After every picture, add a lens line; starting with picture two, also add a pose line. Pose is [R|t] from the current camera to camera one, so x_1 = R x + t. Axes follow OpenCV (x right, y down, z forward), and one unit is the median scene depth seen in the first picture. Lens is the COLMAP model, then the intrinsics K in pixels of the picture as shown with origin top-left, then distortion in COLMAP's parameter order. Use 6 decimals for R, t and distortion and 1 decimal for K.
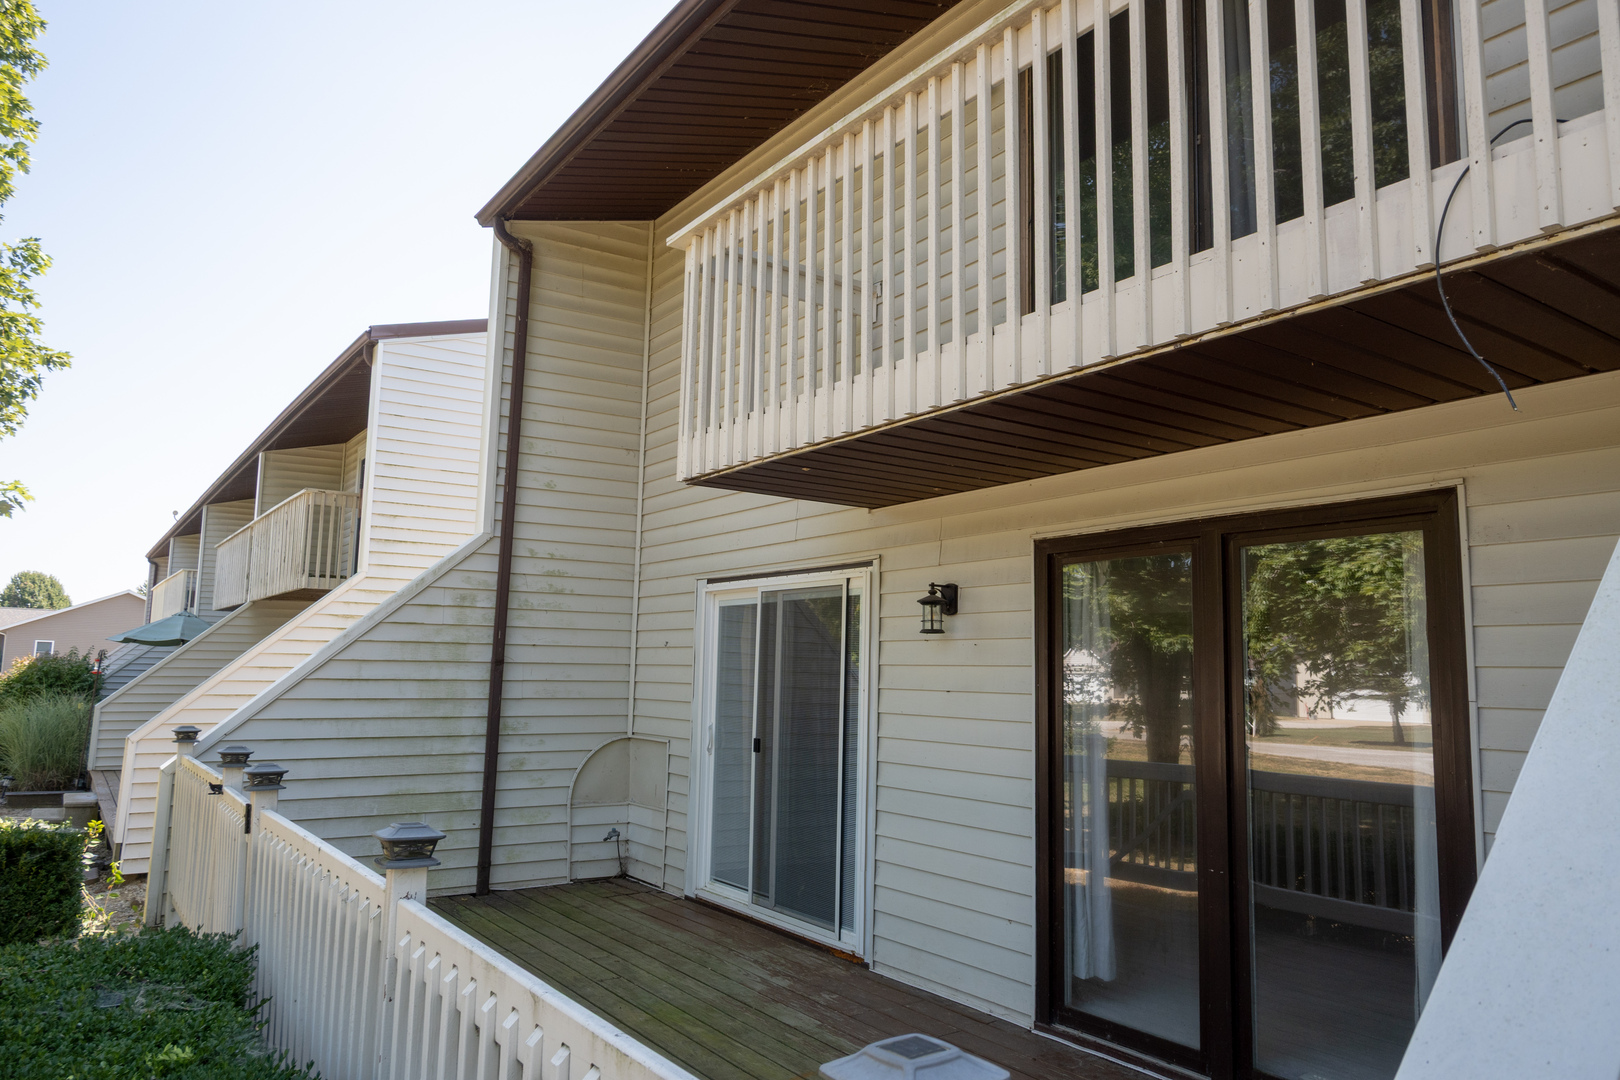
lens RADIAL K [[1097.9, 0, 810.0], [0, 1097.9, 540.0], [0, 0, 1]] dist [0.003311, 0.002107]
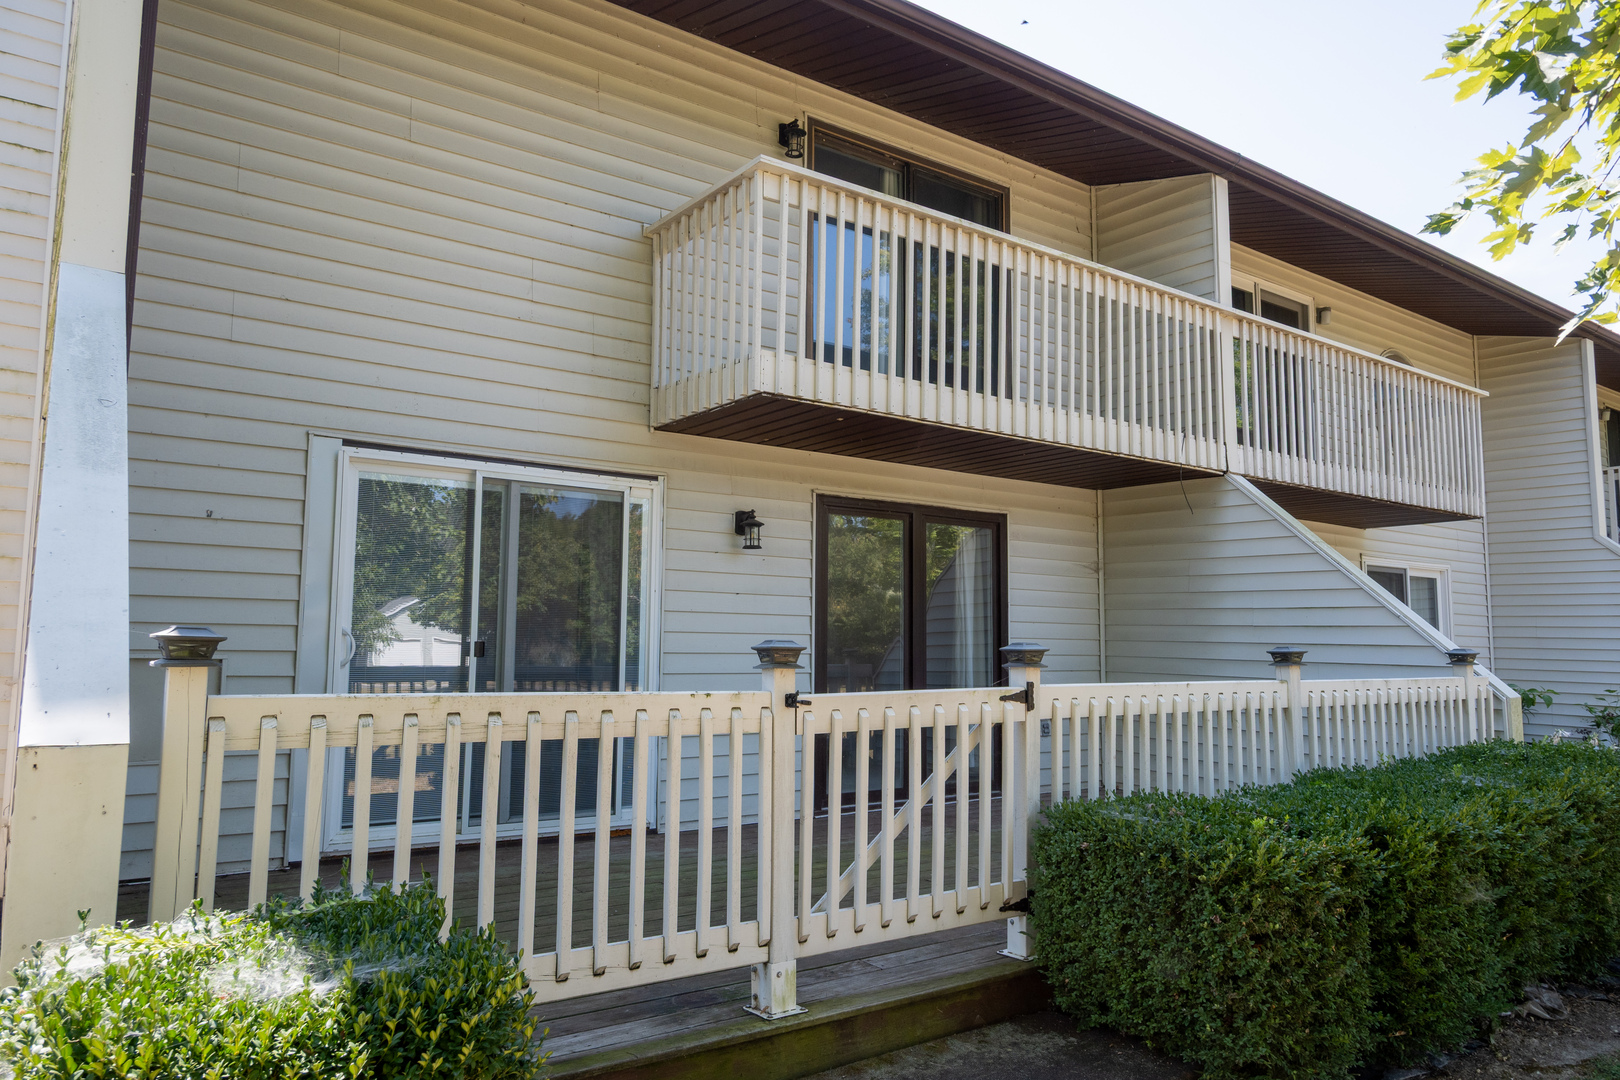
lens RADIAL K [[1109.6, 0, 806.4], [0, 1109.6, 535.5], [0, 0, 1]] dist [0.009342, 0.002497]
pose [[-0.024450, 0.083414, 0.996215, -1.119373], [-0.131751, 0.987552, -0.085922, 0.163040], [-0.990981, -0.133353, -0.013156, 0.897617]]
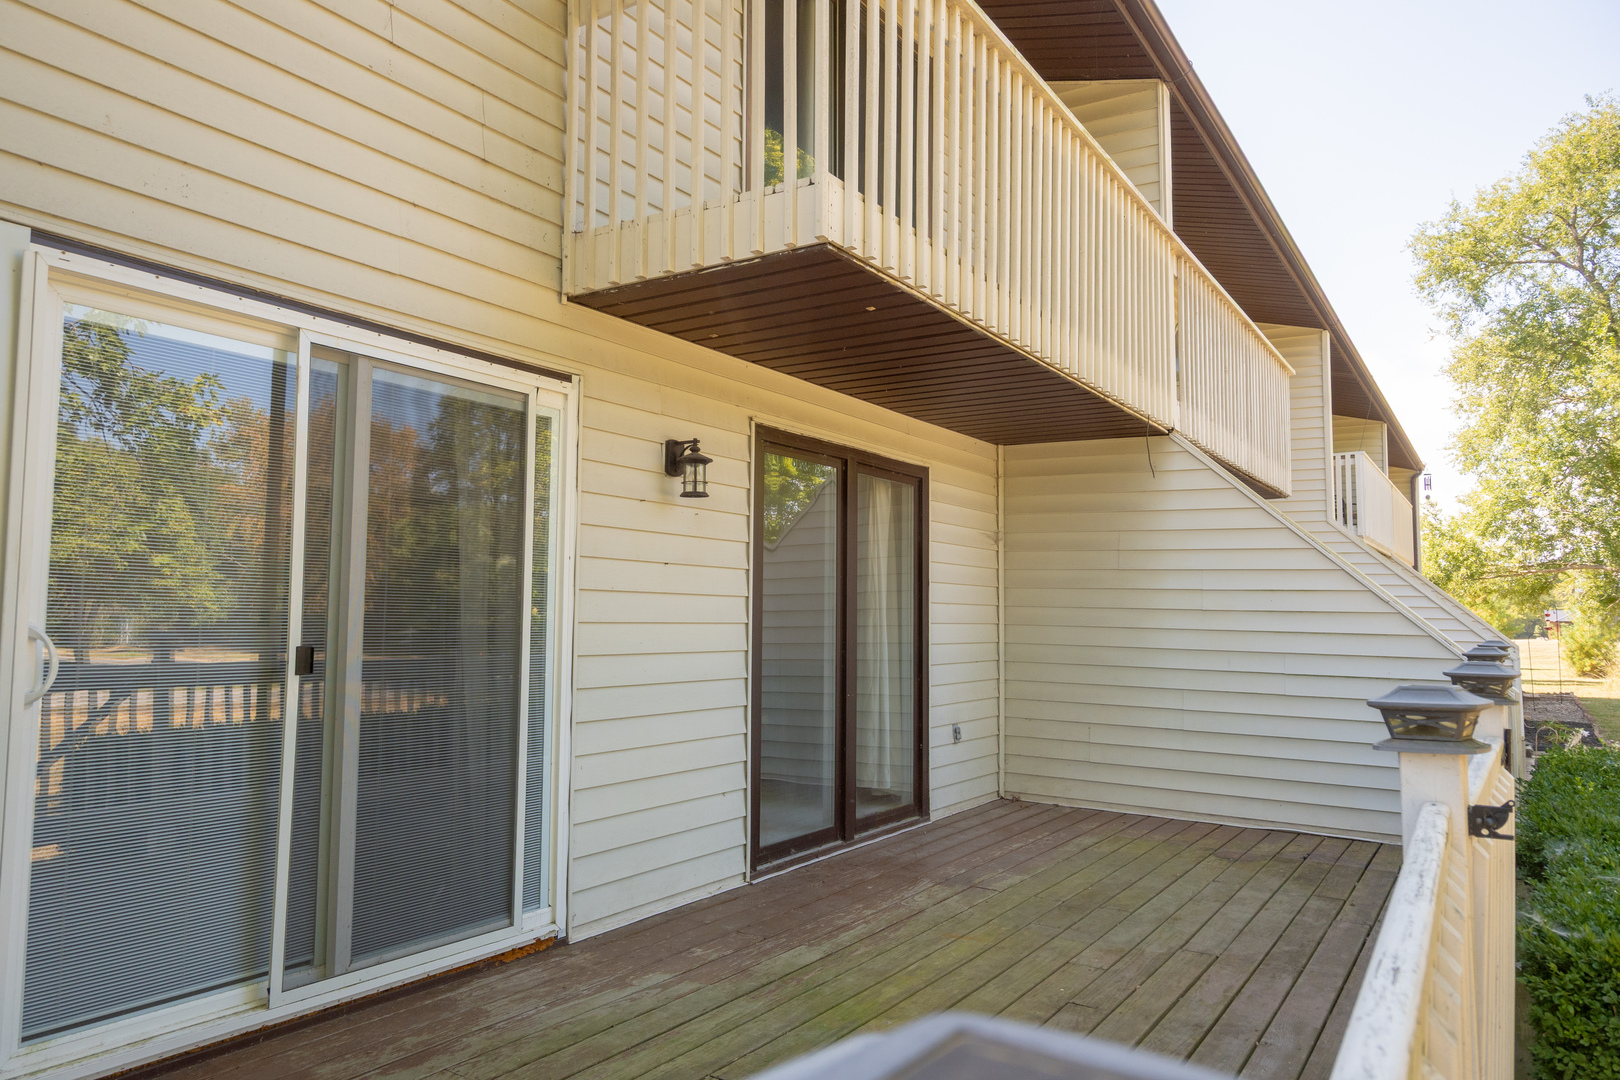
lens RADIAL K [[1109.6, 0, 806.4], [0, 1109.6, 535.5], [0, 0, 1]] dist [0.009342, 0.002497]
pose [[-0.374813, 0.046368, 0.925940, -0.684280], [-0.131259, 0.986034, -0.102510, 0.181174], [-0.917762, -0.159960, -0.363492, 1.155915]]
